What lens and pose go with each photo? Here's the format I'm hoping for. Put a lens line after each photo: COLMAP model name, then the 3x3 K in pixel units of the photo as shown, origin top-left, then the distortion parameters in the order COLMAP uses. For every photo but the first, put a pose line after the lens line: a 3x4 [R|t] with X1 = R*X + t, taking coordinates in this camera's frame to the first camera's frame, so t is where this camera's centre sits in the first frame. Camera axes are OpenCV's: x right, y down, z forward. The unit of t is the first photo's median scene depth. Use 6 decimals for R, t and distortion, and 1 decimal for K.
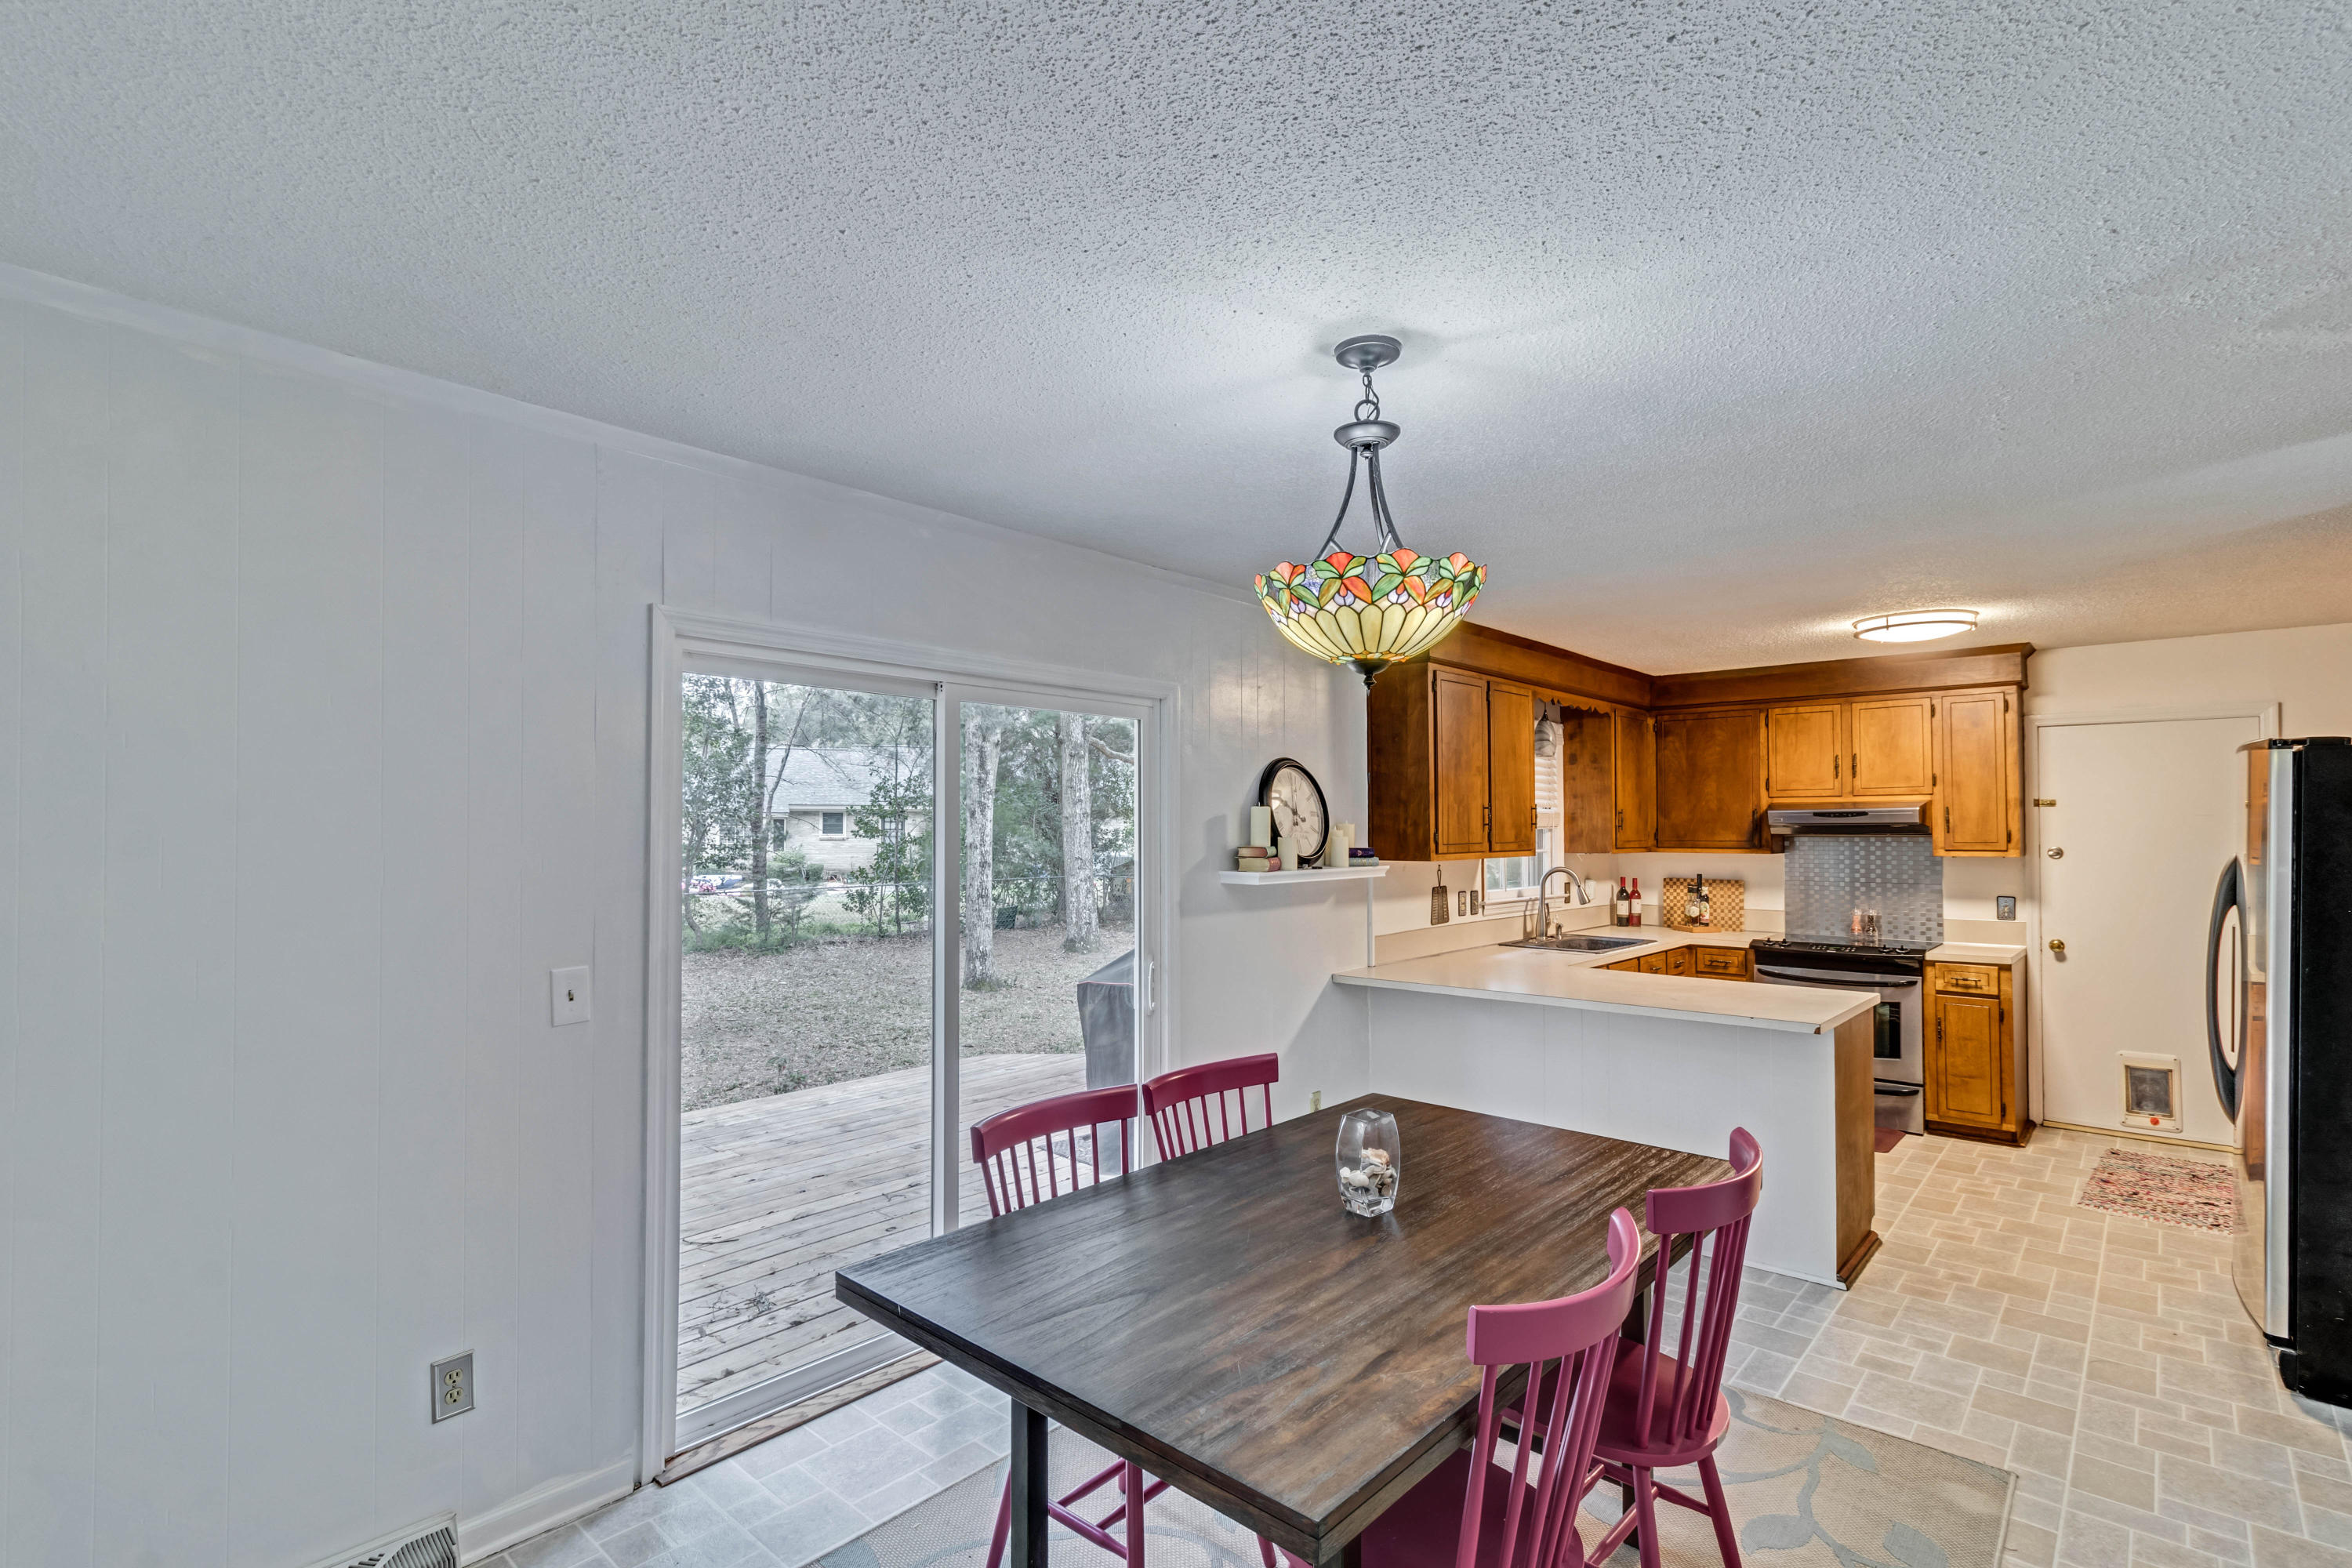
lens RADIAL K [[1102.9, 0, 1179.4], [0, 1102.9, 809.3], [0, 0, 1]] dist [-0.002253, -0.000613]
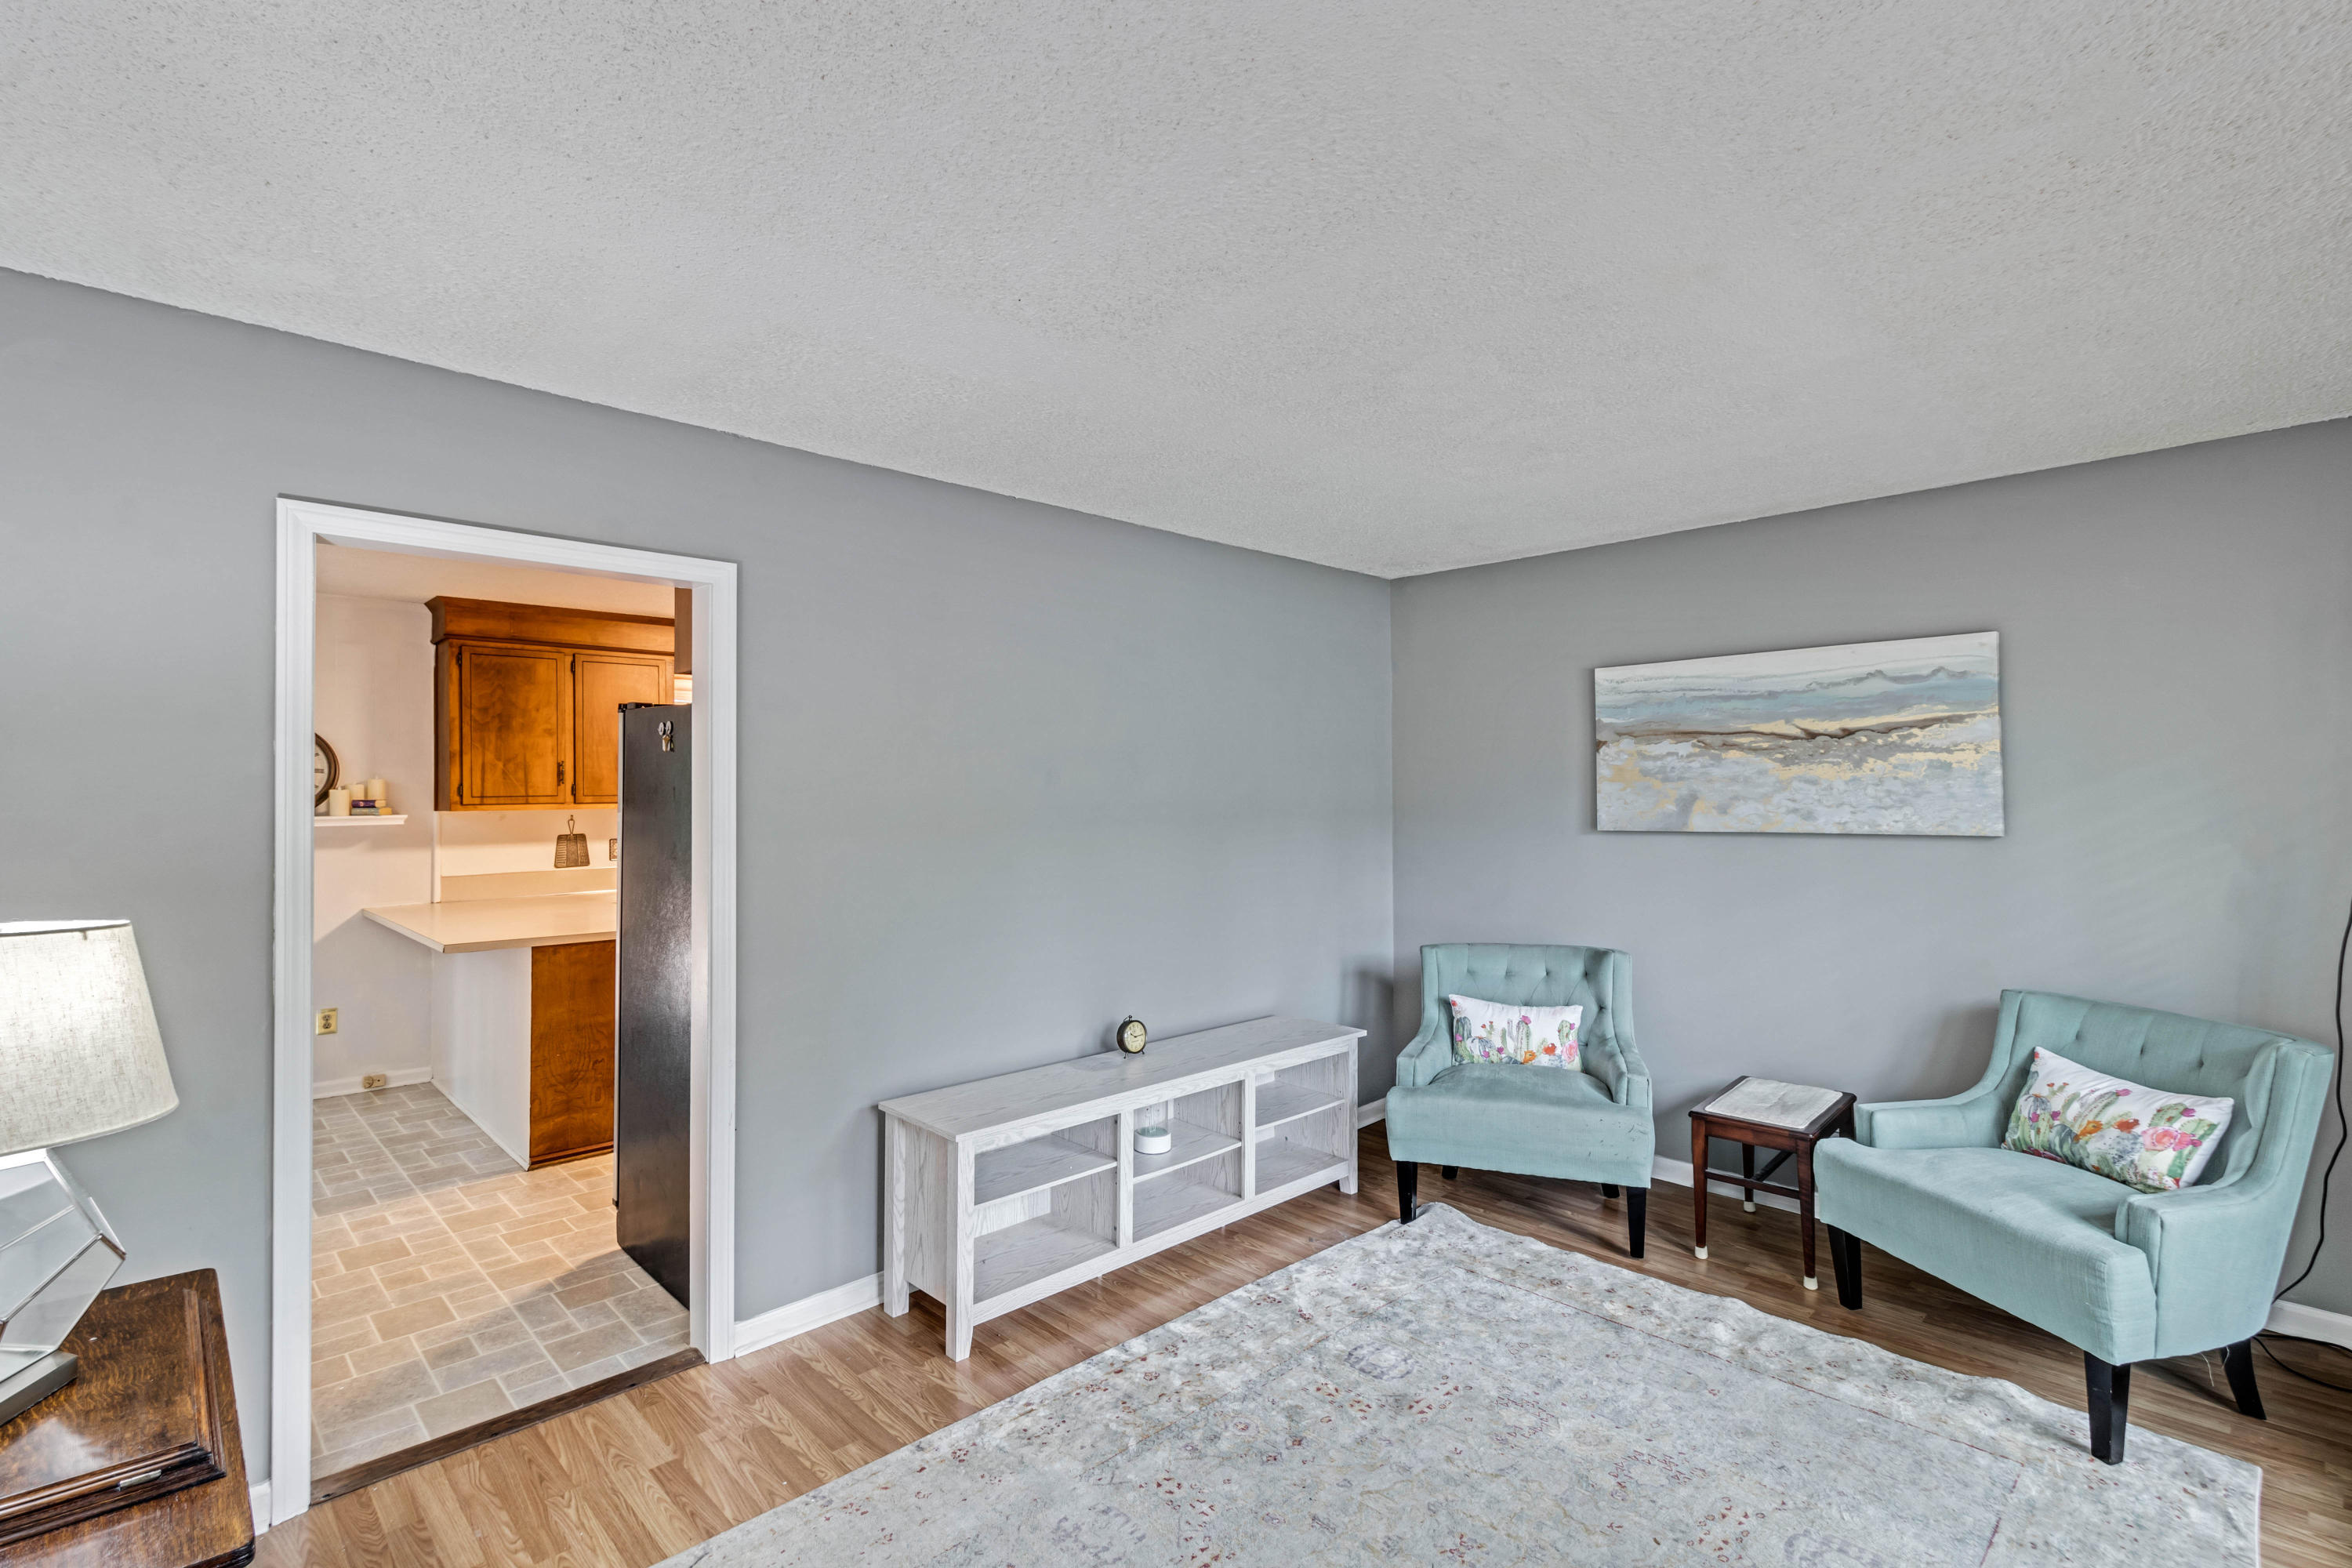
lens RADIAL K [[1087.0, 0, 1158.8], [0, 1087.0, 773.9], [0, 0, 1]] dist [0.002882, 0.000392]
pose [[0.996943, -0.006744, -0.077836, 0.871086], [0.006808, 0.999977, 0.000551, 0.010550], [0.077830, -0.001079, 0.996966, -0.065929]]
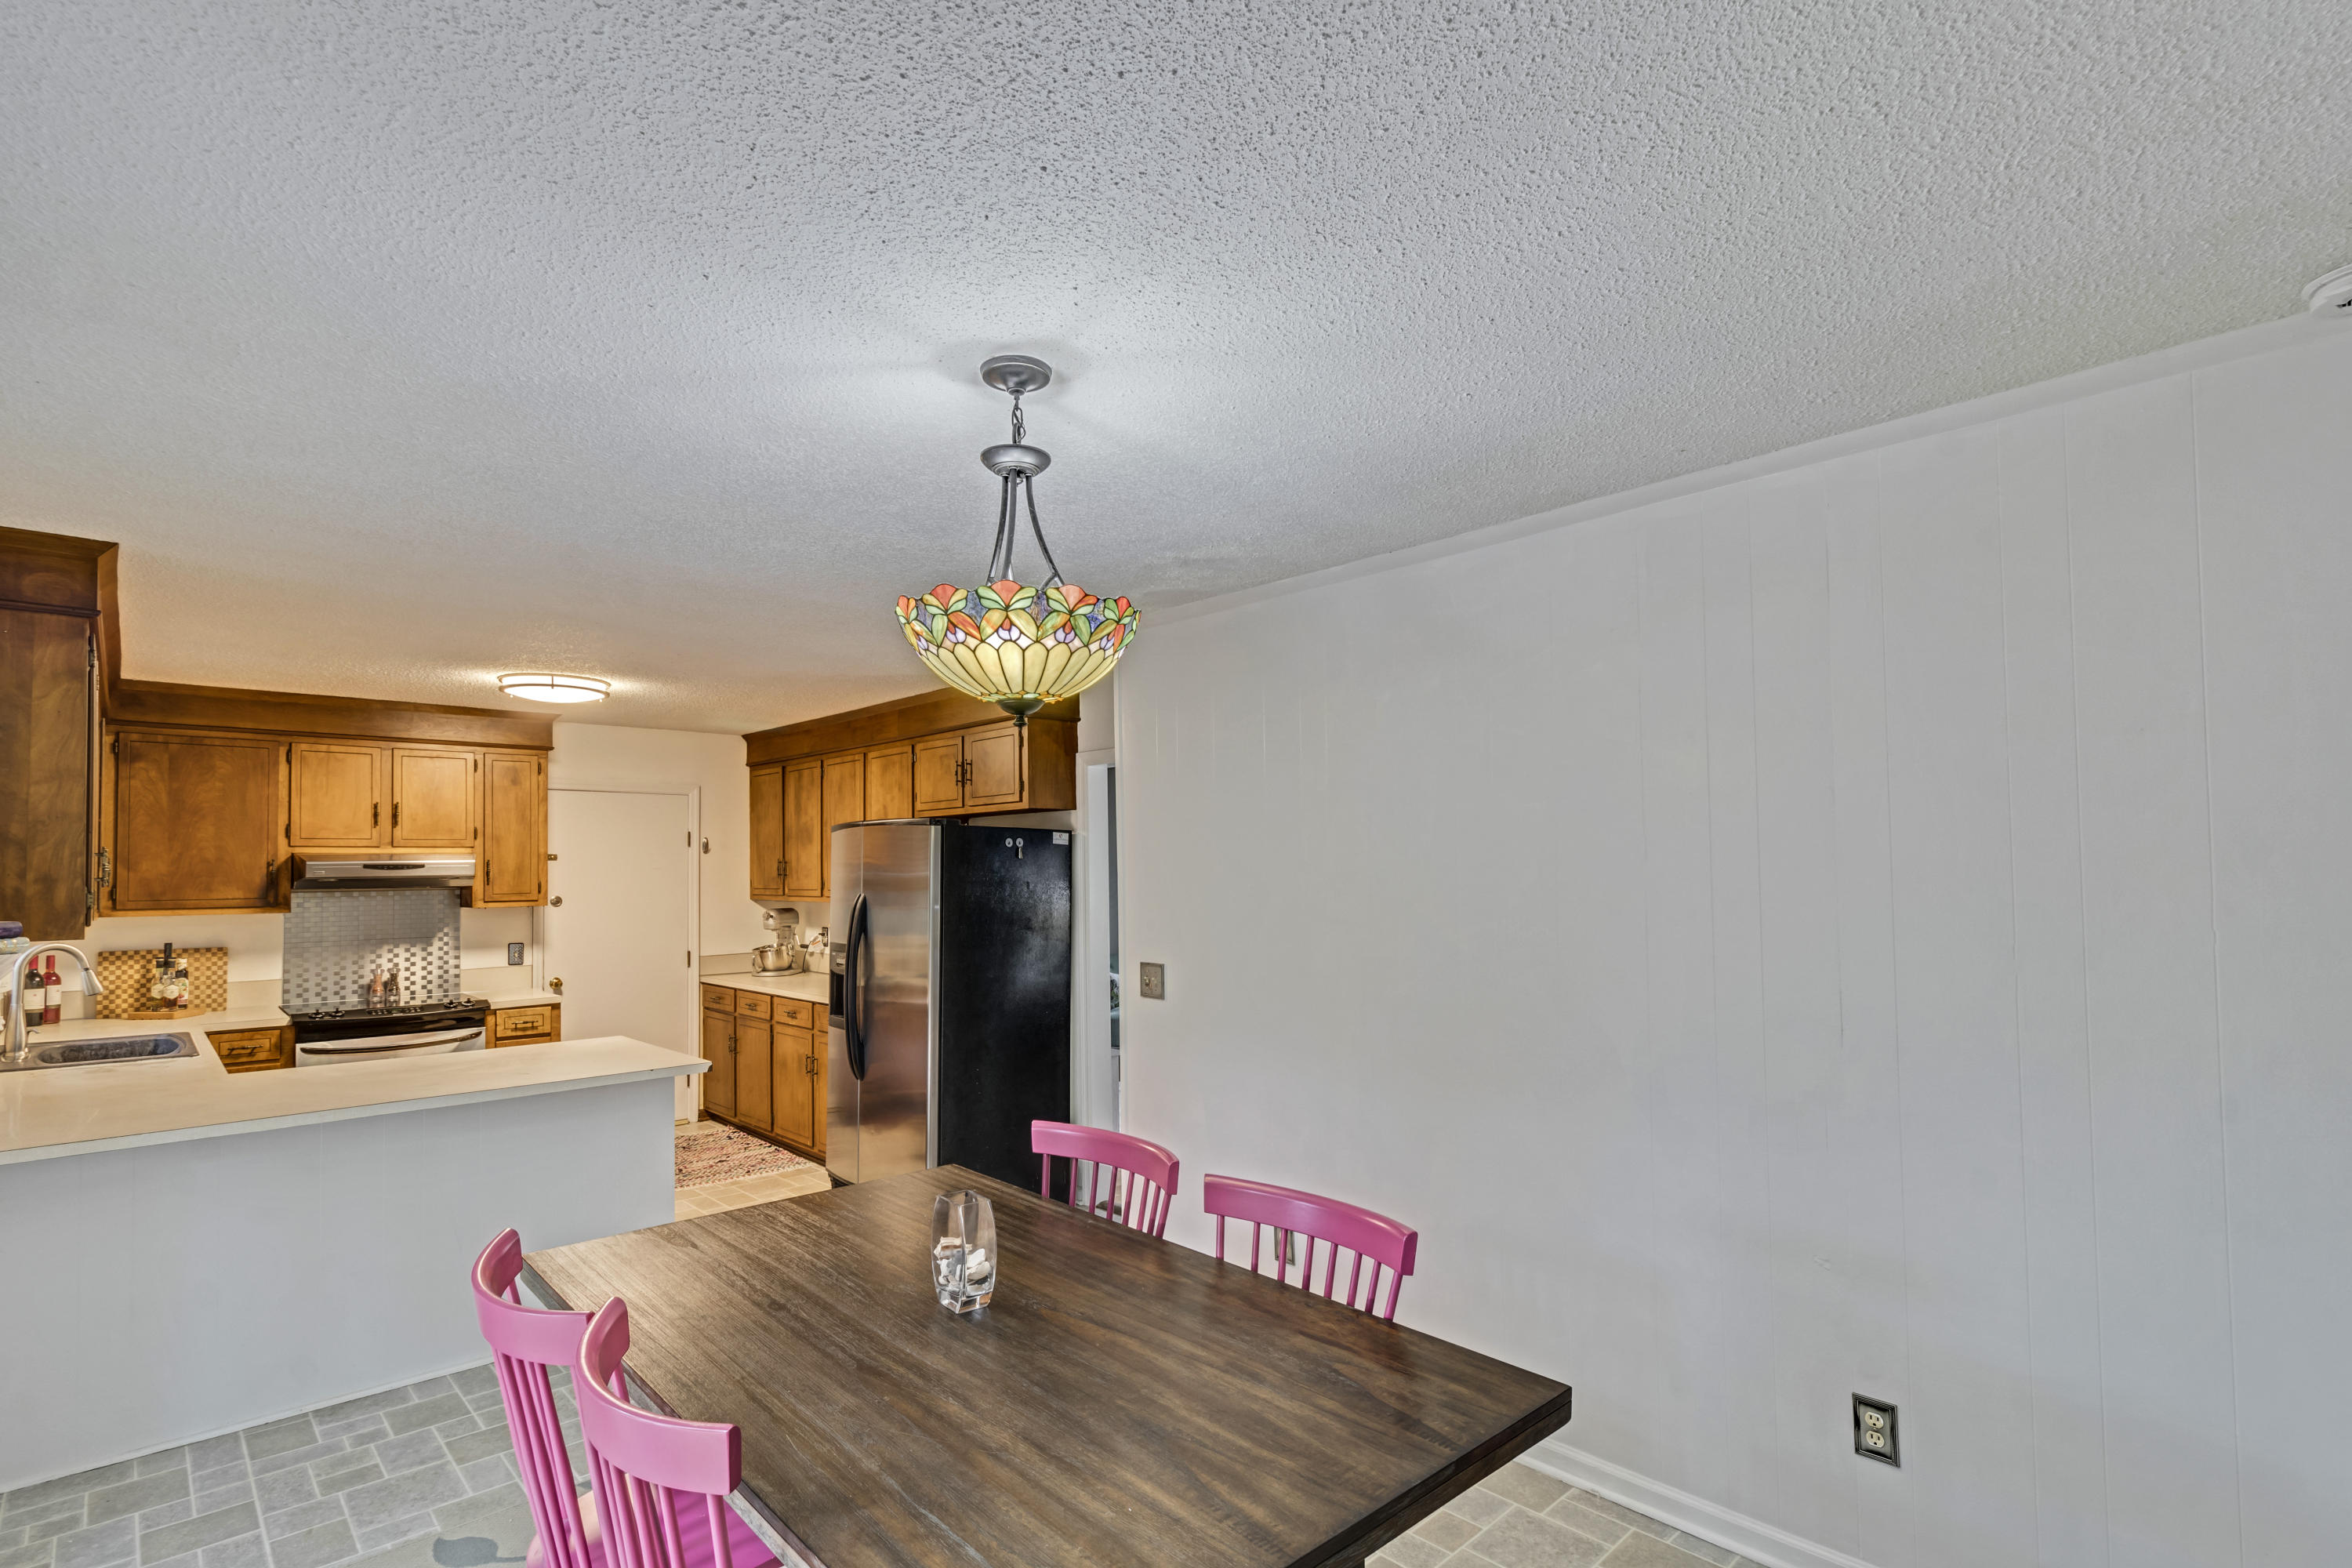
lens RADIAL K [[1121.3, 0, 1161.6], [0, 1121.3, 840.6], [0, 0, 1]] dist [0.002002, 0.000860]
pose [[0.093670, 0.031790, 0.995096, -0.296444], [-0.004062, 0.999494, -0.031548, 0.010533], [-0.995595, -0.001087, 0.093752, 0.273048]]
